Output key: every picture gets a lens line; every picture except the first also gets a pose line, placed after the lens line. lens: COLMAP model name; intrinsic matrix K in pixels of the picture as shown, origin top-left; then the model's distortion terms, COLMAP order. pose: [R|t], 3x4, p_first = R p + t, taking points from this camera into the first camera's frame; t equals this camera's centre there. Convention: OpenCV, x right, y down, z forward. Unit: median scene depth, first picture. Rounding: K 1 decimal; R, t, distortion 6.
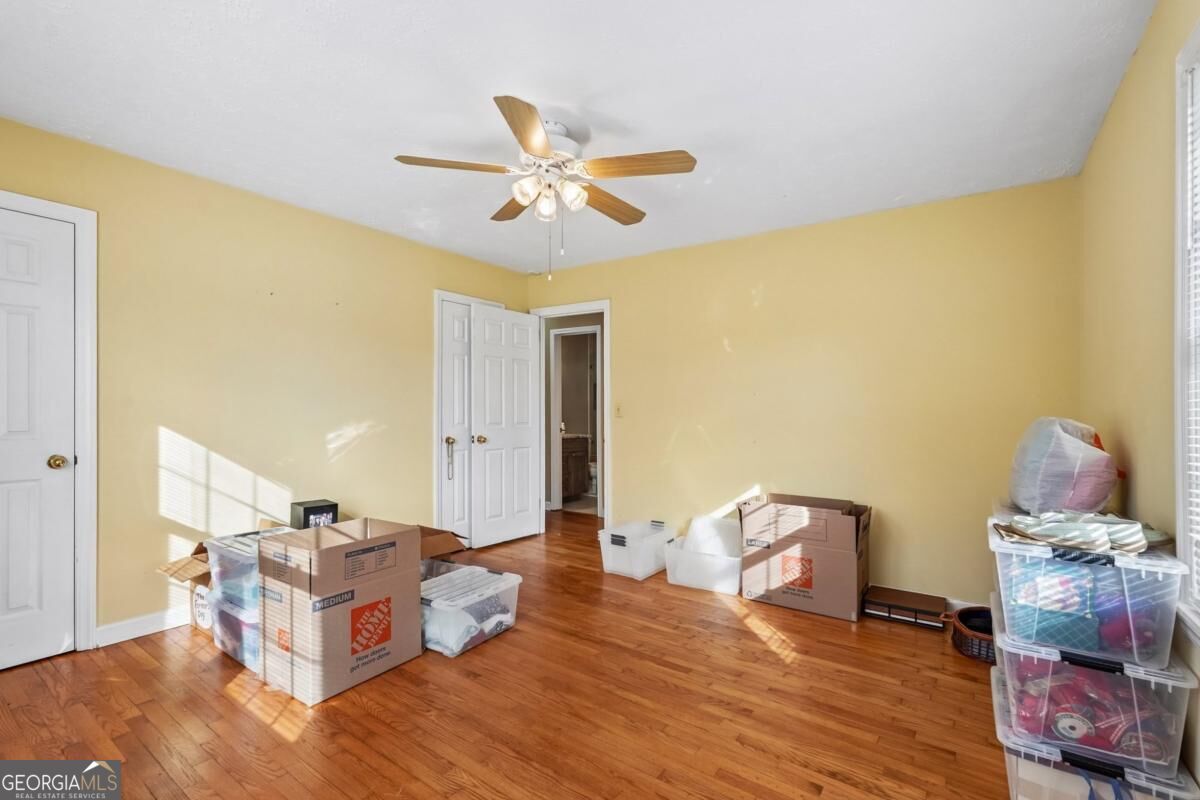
lens RADIAL K [[534.0, 0, 601.6], [0, 534.0, 403.0], [0, 0, 1]] dist [-0.018050, 0.010165]
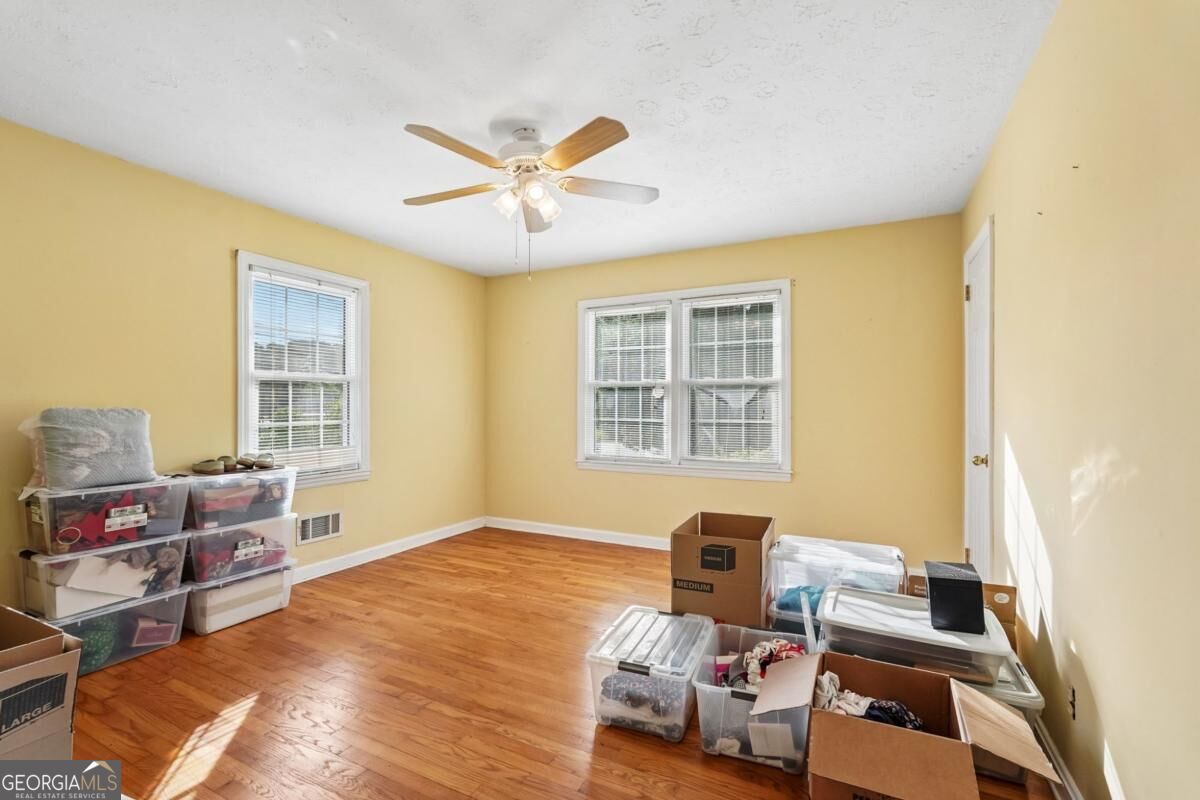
lens RADIAL K [[534.0, 0, 601.6], [0, 534.0, 403.0], [0, 0, 1]] dist [-0.018050, 0.010165]
pose [[-0.992349, 0.000100, -0.123464, -0.097385], [-0.000535, 0.999987, 0.005108, 0.006755], [0.123463, 0.005135, -0.992336, 1.862184]]
